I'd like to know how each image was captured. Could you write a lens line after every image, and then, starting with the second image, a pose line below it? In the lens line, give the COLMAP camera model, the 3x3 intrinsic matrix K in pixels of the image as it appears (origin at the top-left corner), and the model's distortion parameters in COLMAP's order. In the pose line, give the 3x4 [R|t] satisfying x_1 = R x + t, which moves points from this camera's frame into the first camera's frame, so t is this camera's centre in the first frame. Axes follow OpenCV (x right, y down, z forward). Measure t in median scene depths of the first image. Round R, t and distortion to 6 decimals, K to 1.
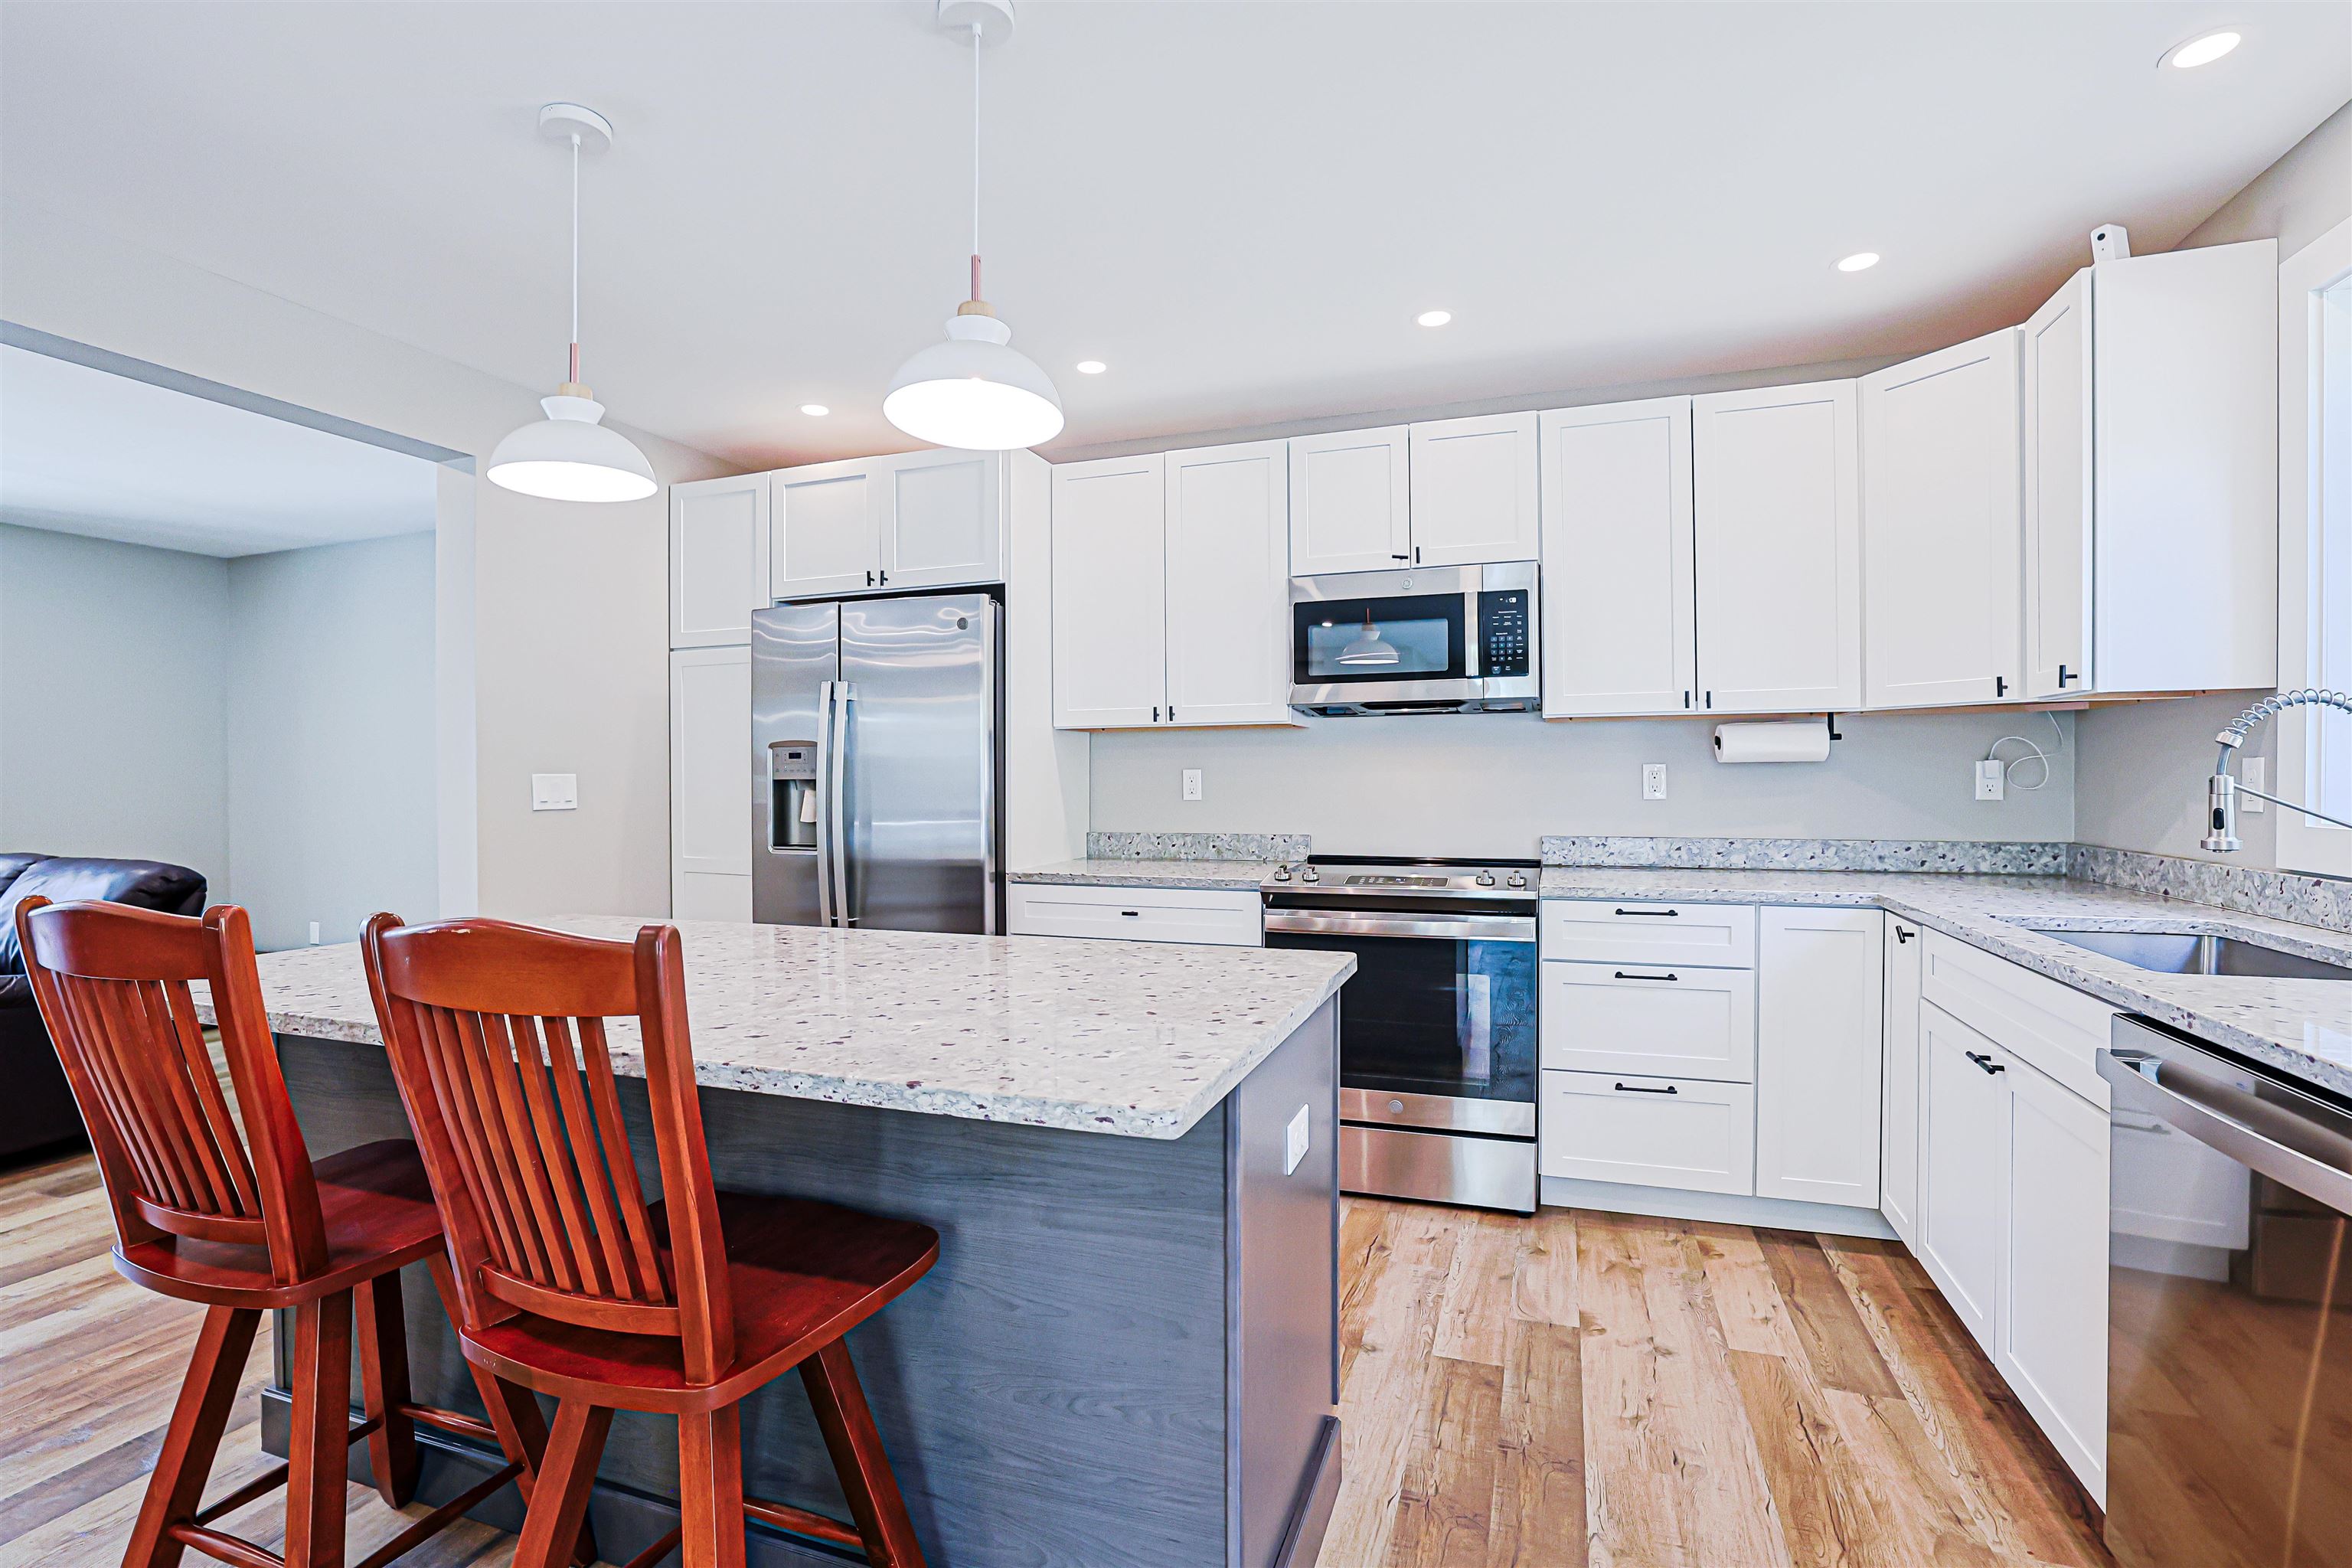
lens RADIAL K [[1069.7, 0, 1169.2], [0, 1069.7, 792.1], [0, 0, 1]] dist [-0.049916, 0.000193]
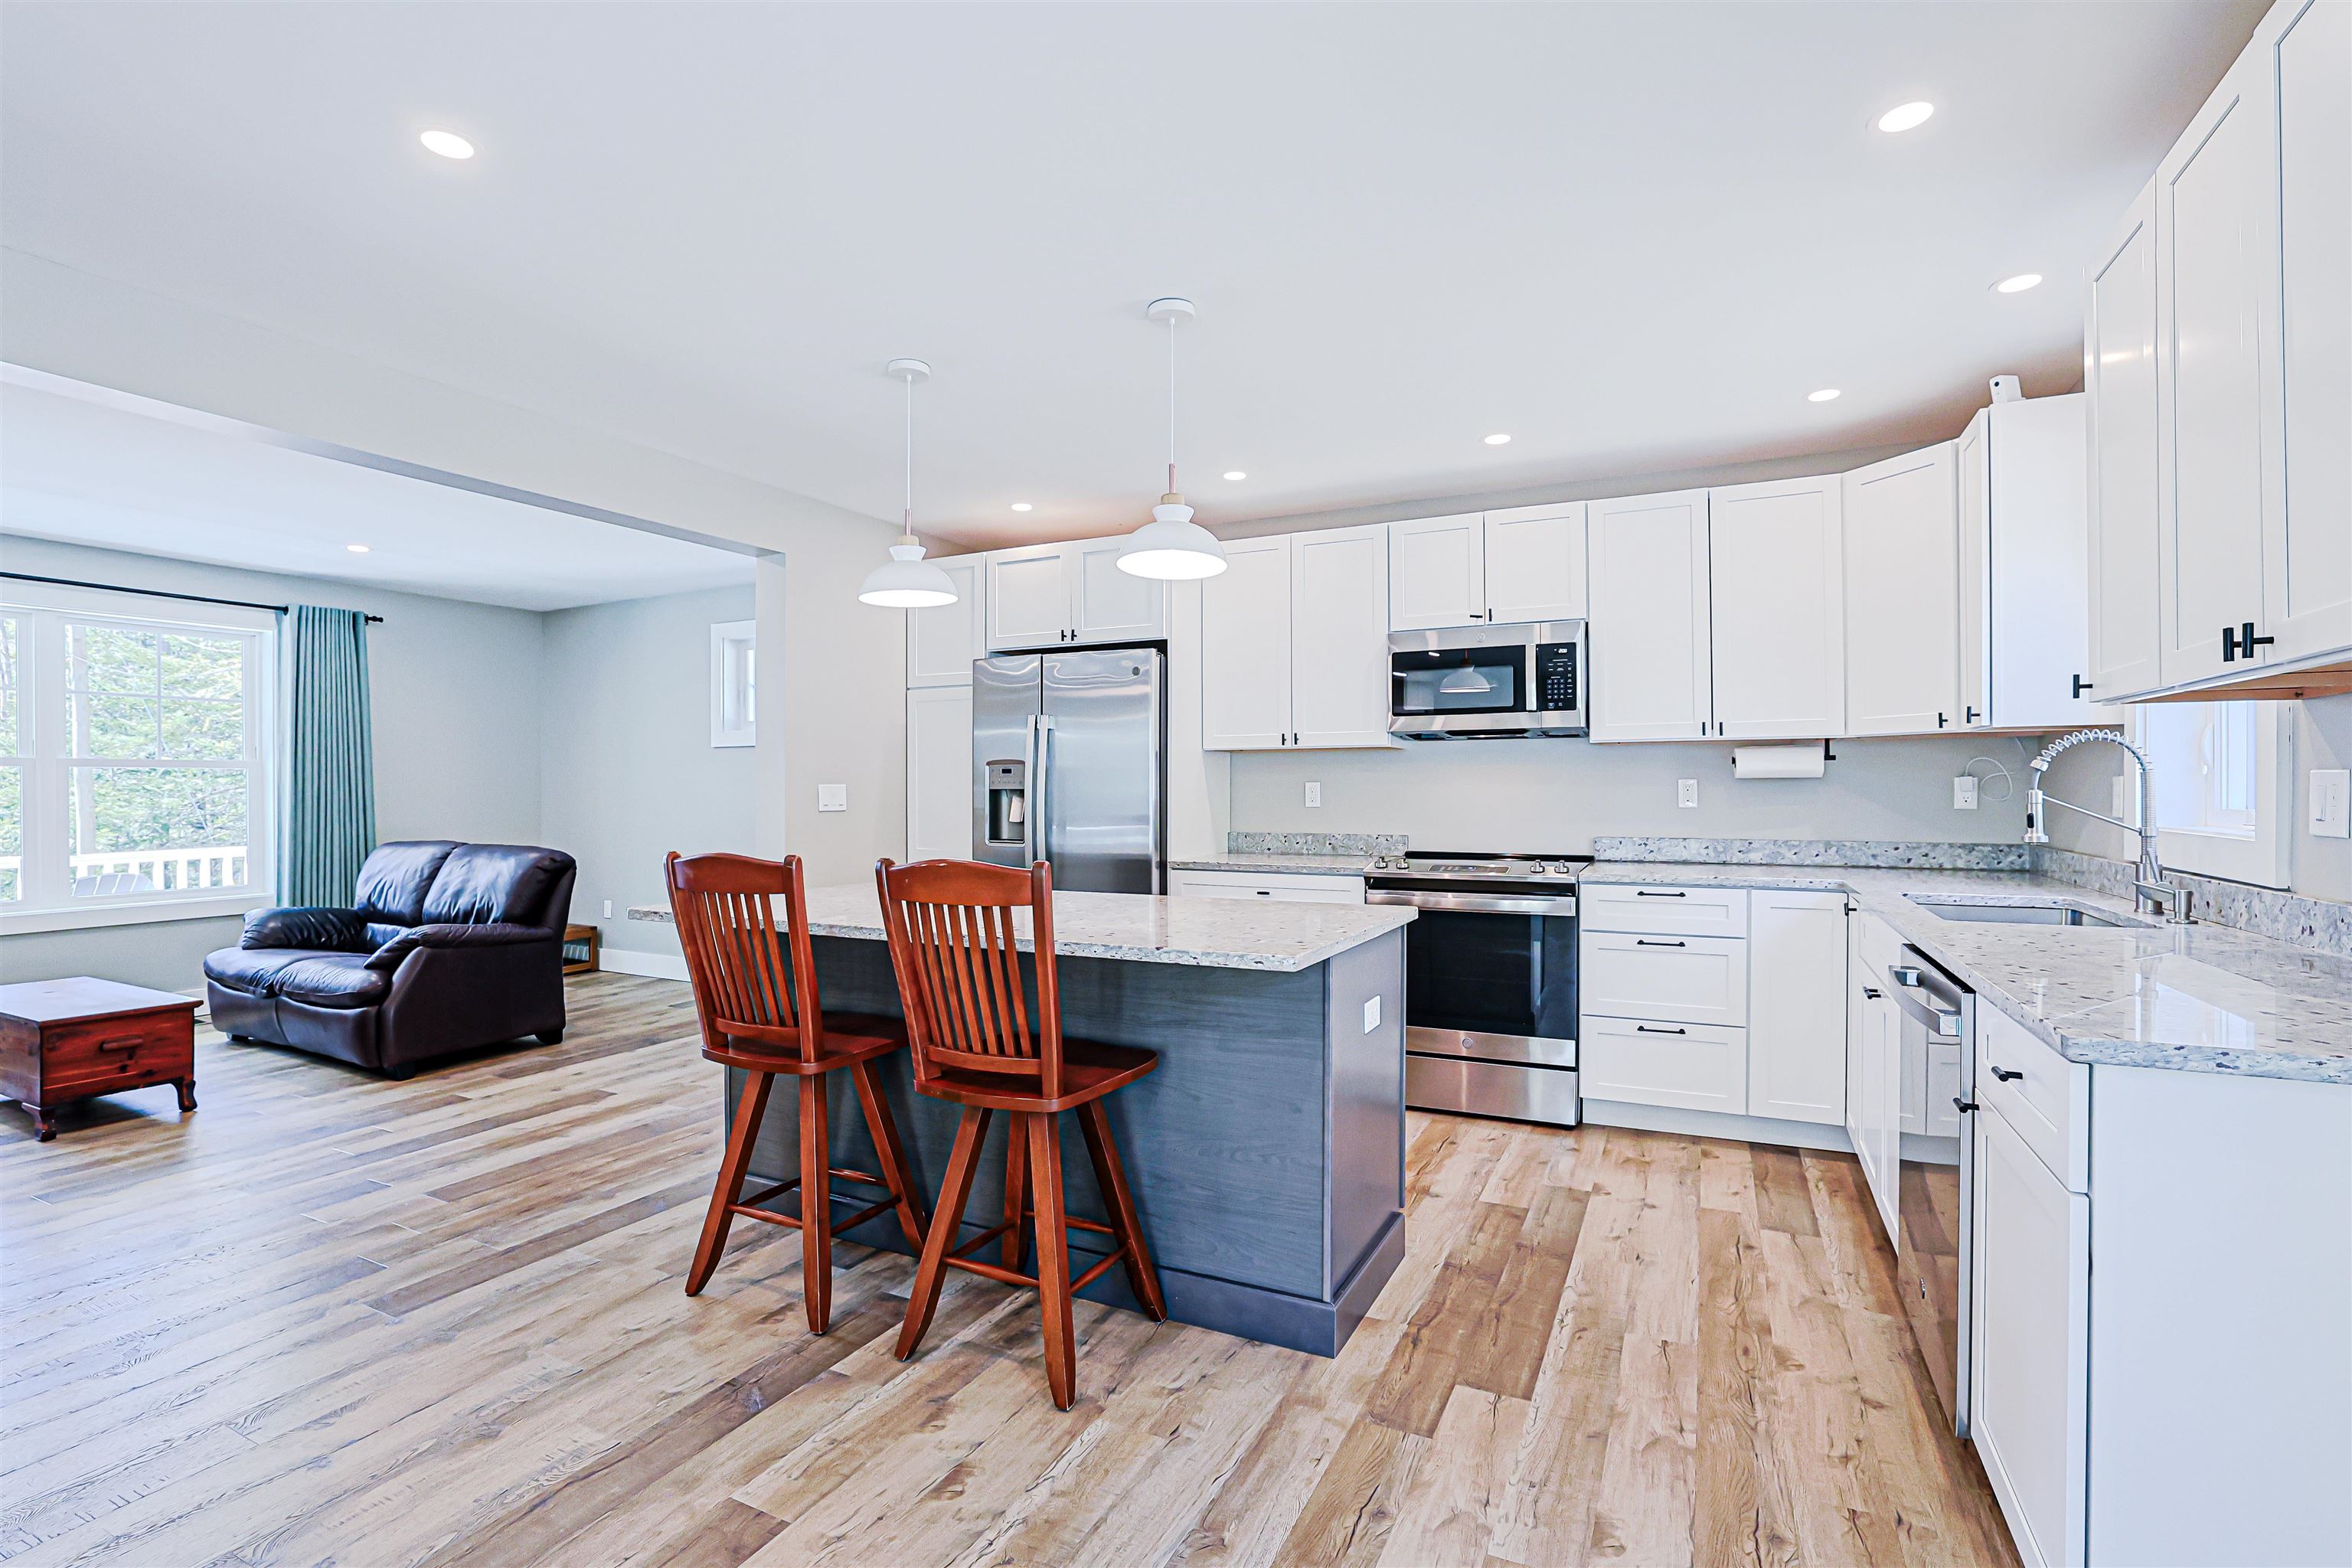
lens RADIAL K [[1069.7, 0, 1169.2], [0, 1069.7, 792.1], [0, 0, 1]] dist [-0.049916, 0.000193]
pose [[0.993078, 0.003516, -0.117404, 0.002257], [-0.004536, 0.999954, -0.008419, 0.002177], [0.117369, 0.008893, 0.993049, -0.339746]]
